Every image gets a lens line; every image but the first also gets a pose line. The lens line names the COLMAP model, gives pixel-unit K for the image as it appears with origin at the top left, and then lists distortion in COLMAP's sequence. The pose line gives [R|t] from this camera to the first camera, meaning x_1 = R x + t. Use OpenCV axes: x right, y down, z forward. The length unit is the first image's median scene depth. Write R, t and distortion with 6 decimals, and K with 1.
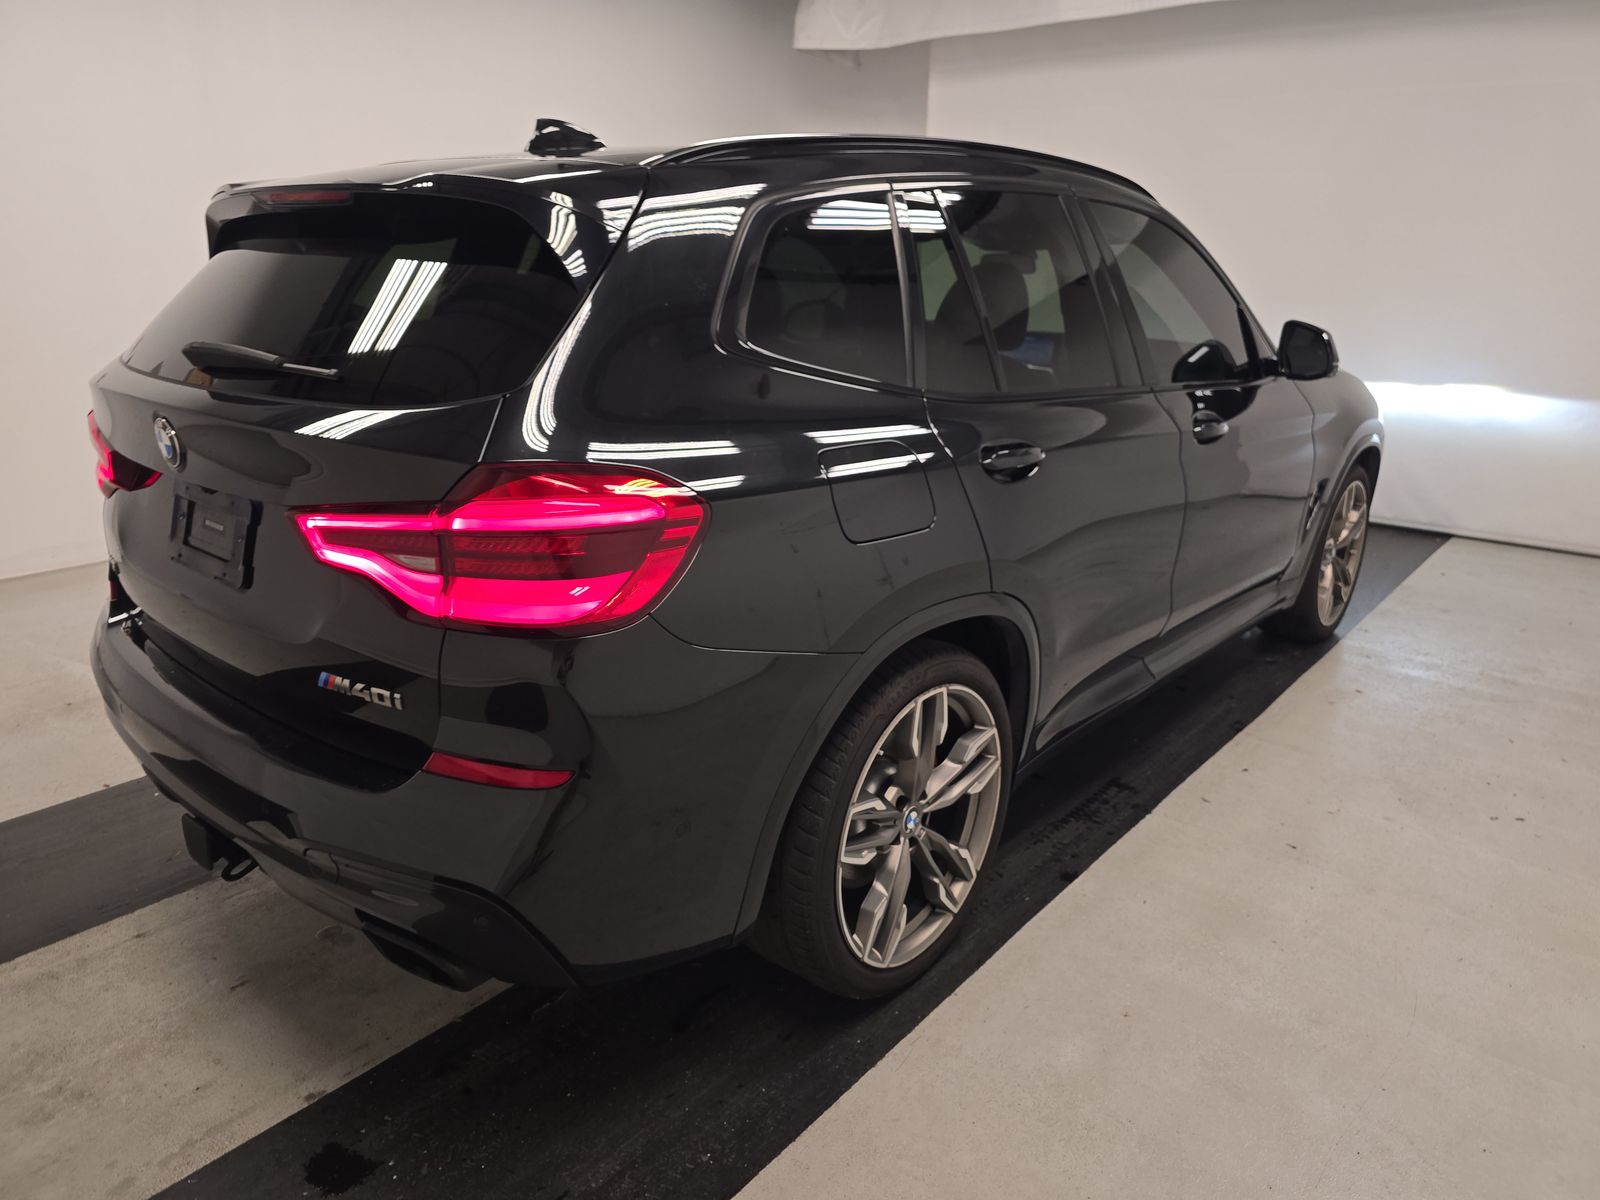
lens RADIAL K [[1054.2, 0, 800.0], [0, 1054.2, 600.0], [0, 0, 1]] dist [0.042435, -0.052819]
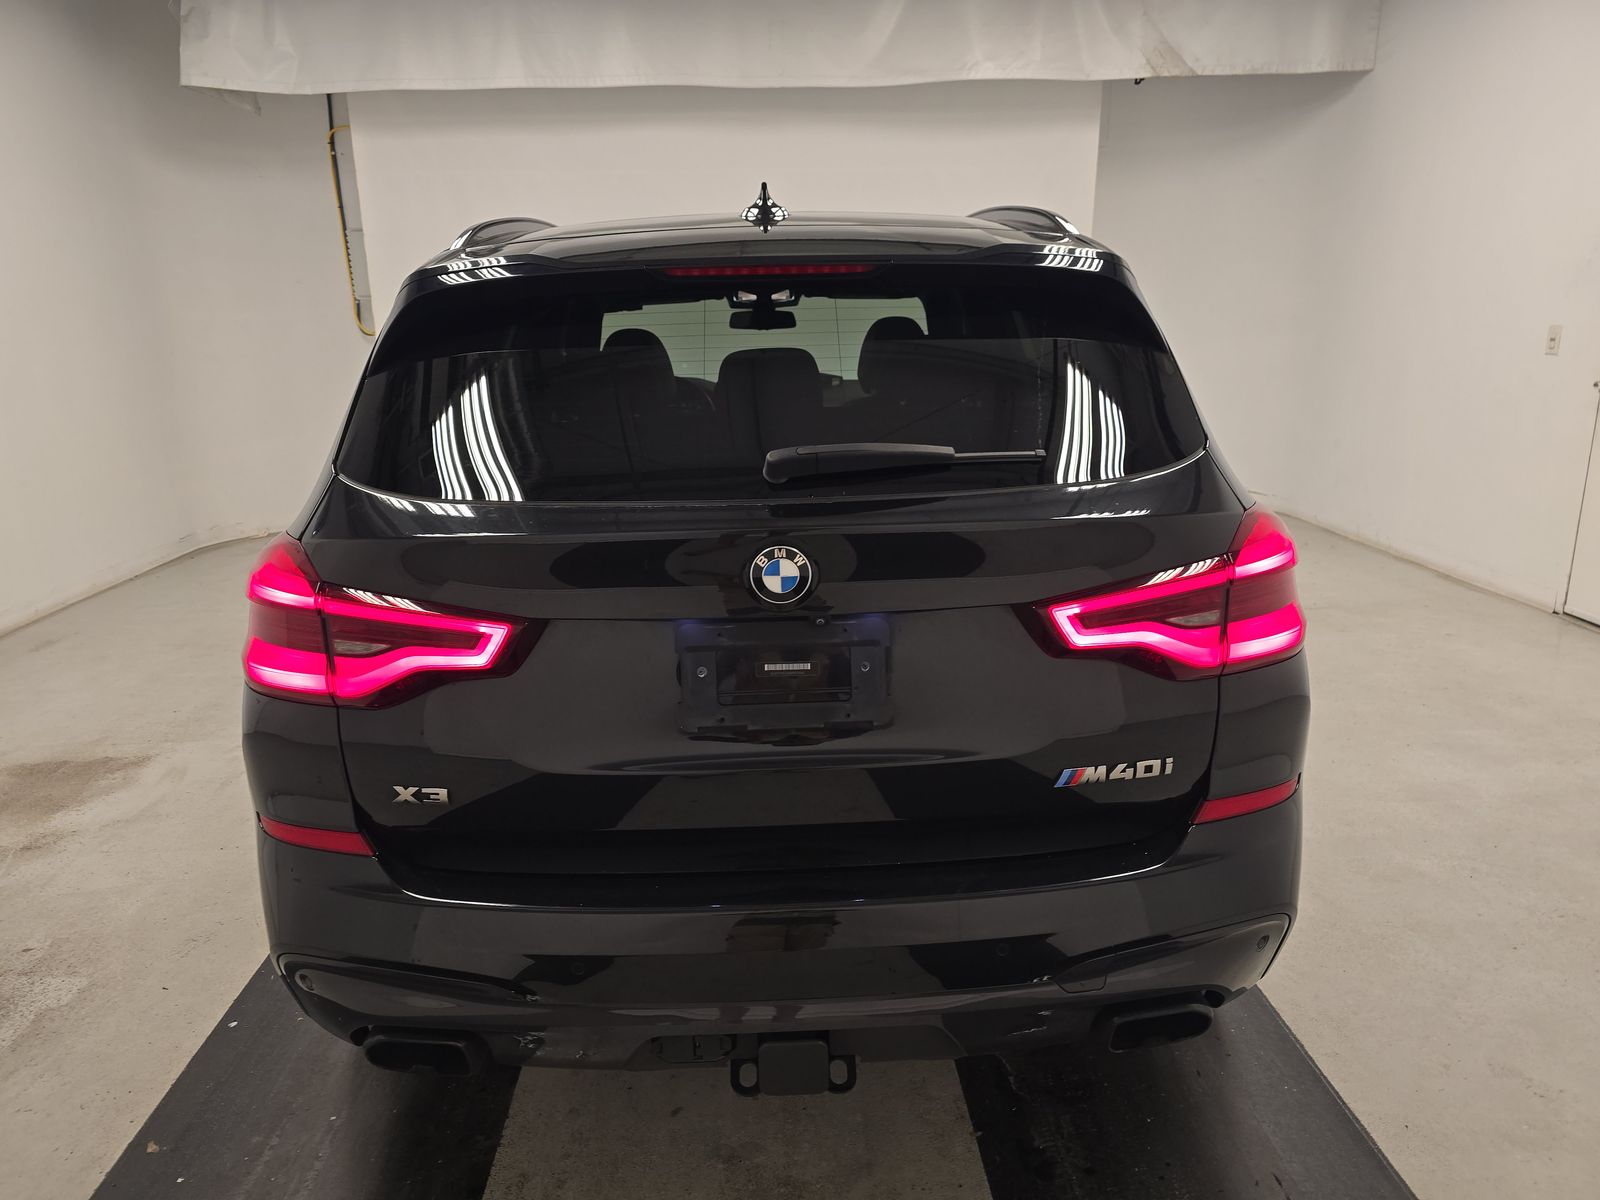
lens RADIAL K [[1054.2, 0, 800.0], [0, 1054.2, 600.0], [0, 0, 1]] dist [0.042435, -0.052819]
pose [[0.772878, -0.220273, 0.595096, -0.917250], [0.244724, 0.968736, 0.040741, -0.136737], [-0.585465, 0.114147, 0.802621, 0.298364]]
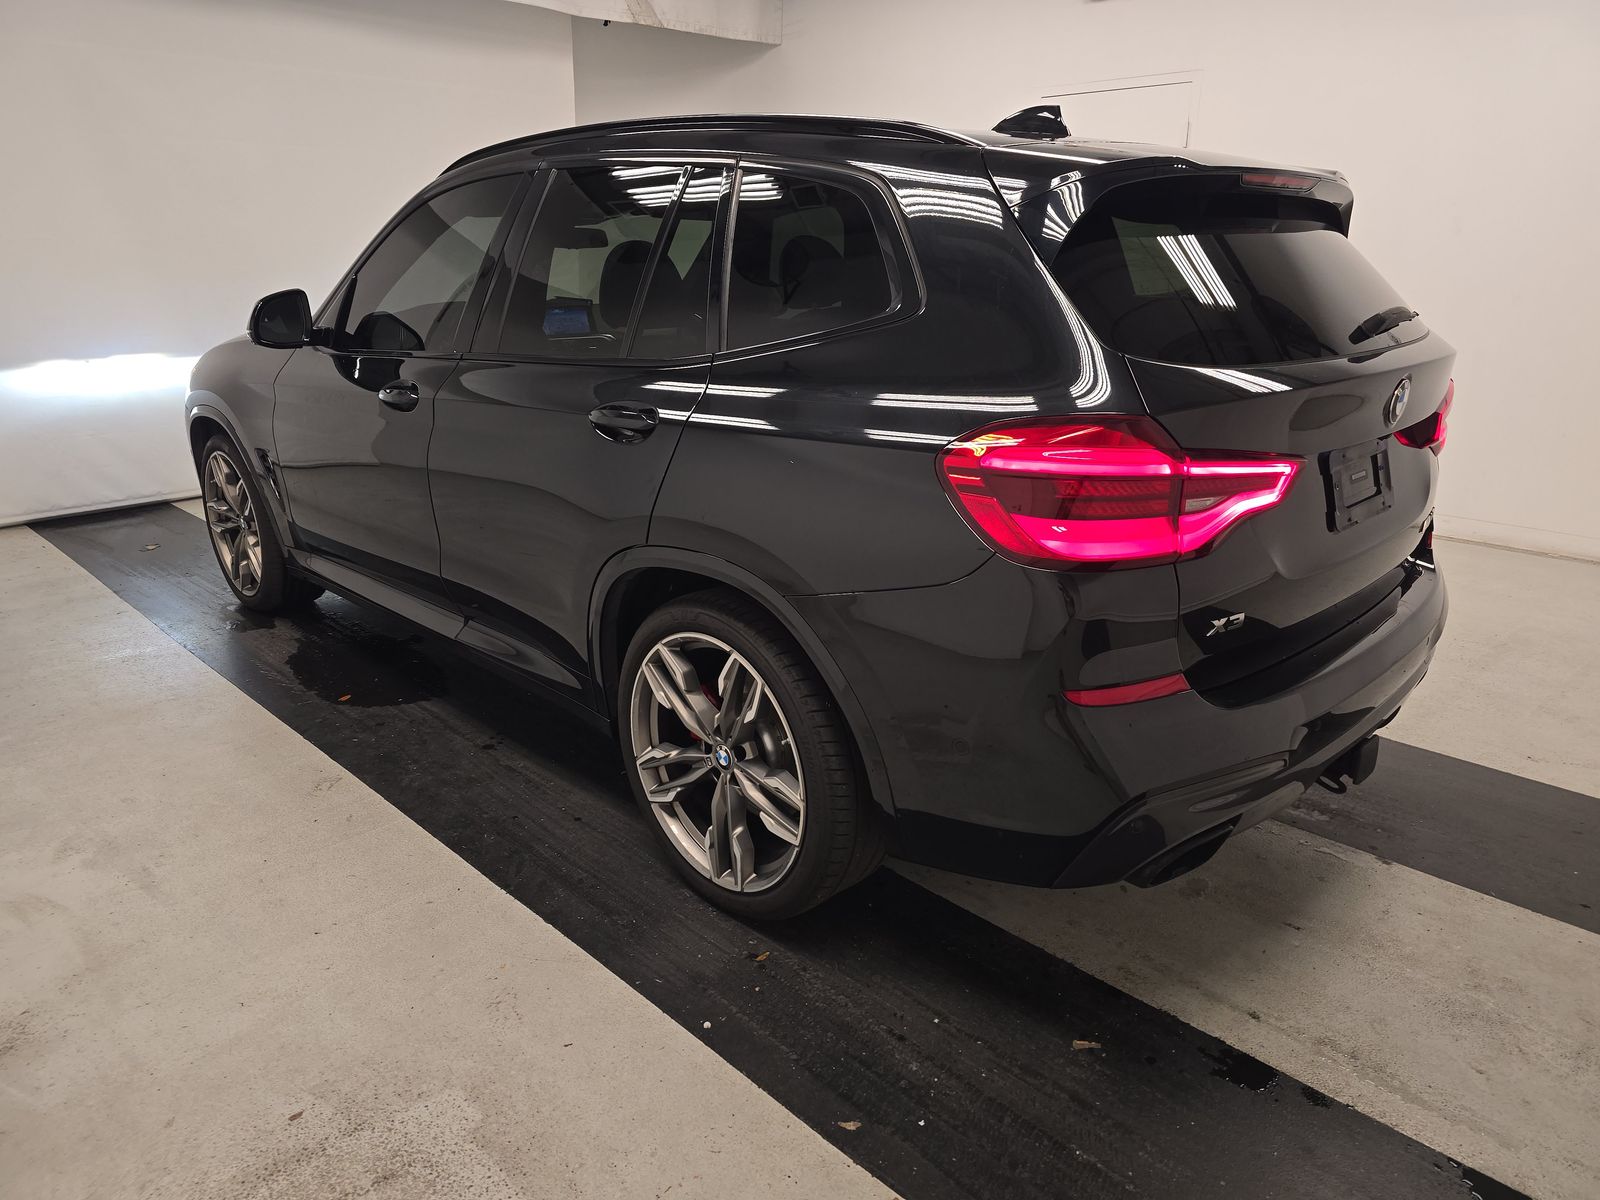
lens RADIAL K [[1054.2, 0, 800.0], [0, 1054.2, 600.0], [0, 0, 1]] dist [0.042435, -0.052819]
pose [[0.111259, -0.355184, 0.928152, -1.617280], [0.316879, 0.897879, 0.305615, -0.464304], [-0.941918, 0.260109, 0.212447, 1.278211]]
